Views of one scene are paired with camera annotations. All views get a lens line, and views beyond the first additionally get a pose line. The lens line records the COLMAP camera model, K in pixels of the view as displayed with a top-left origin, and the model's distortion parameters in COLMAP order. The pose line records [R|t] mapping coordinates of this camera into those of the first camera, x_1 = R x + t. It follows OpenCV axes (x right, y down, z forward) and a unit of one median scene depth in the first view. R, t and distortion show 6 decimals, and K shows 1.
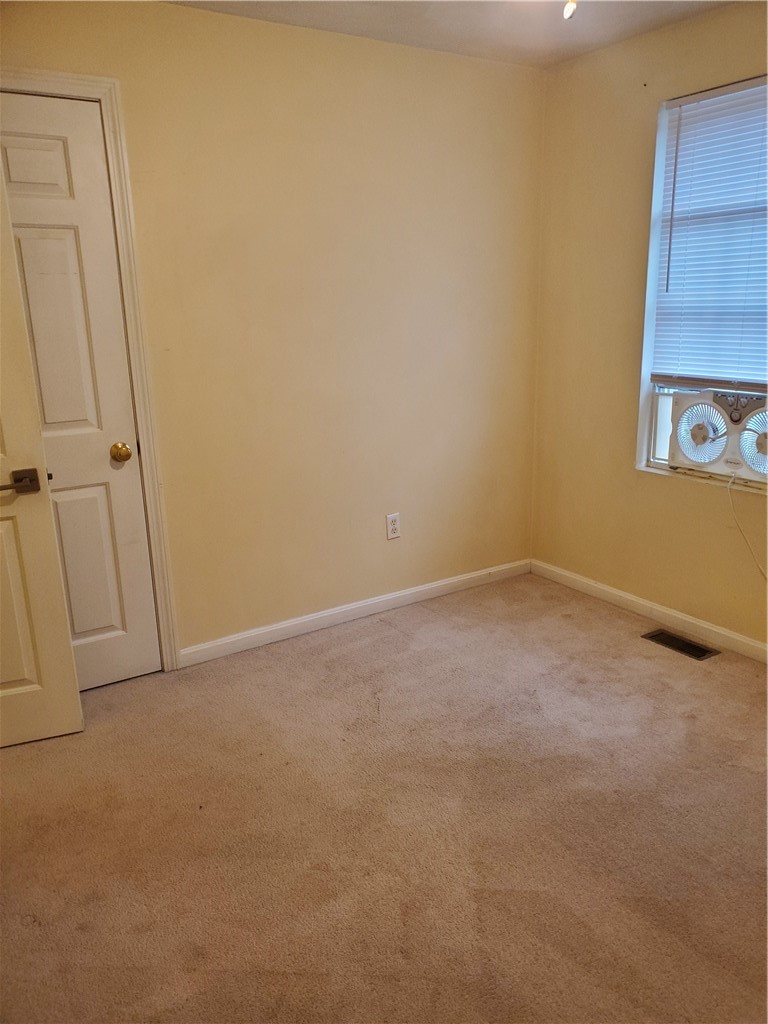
lens RADIAL K [[797.4, 0, 390.0], [0, 797.4, 513.6], [0, 0, 1]] dist [-0.002856, -0.007407]
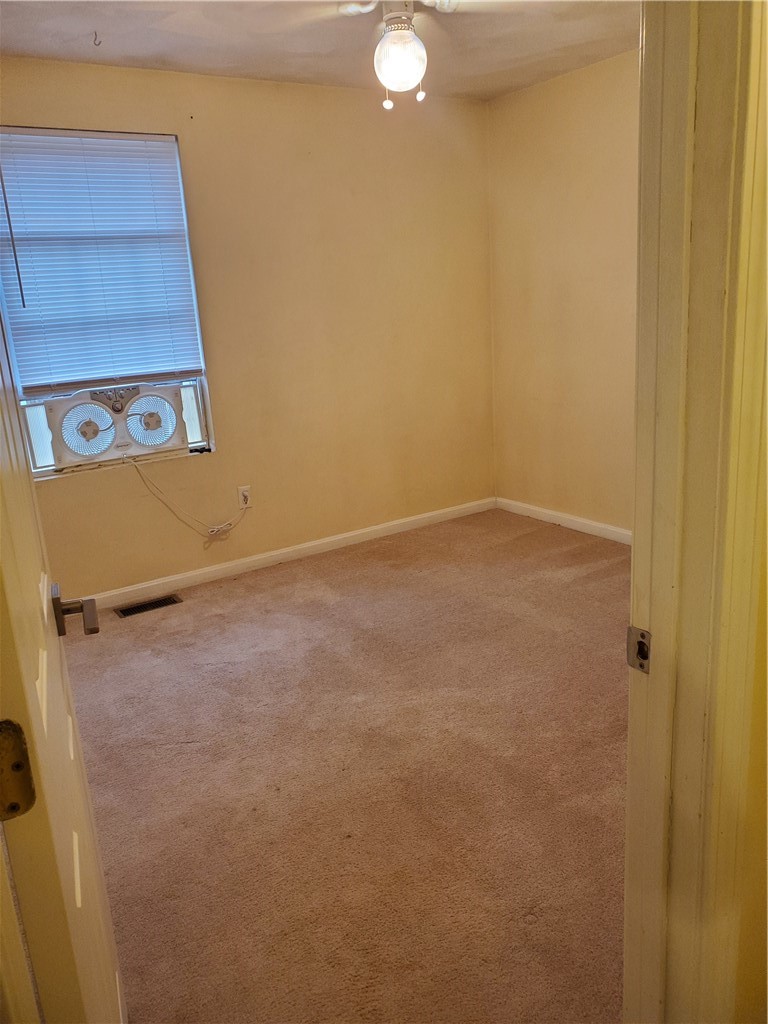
lens RADIAL K [[831.1, 0, 384.0], [0, 831.1, 512.0], [0, 0, 1]] dist [-0.005985, -0.004342]
pose [[-0.022246, -0.241494, 0.970147, -0.805247], [0.314088, 0.919567, 0.236106, -0.142572], [-0.949133, 0.309964, 0.055394, 0.585659]]
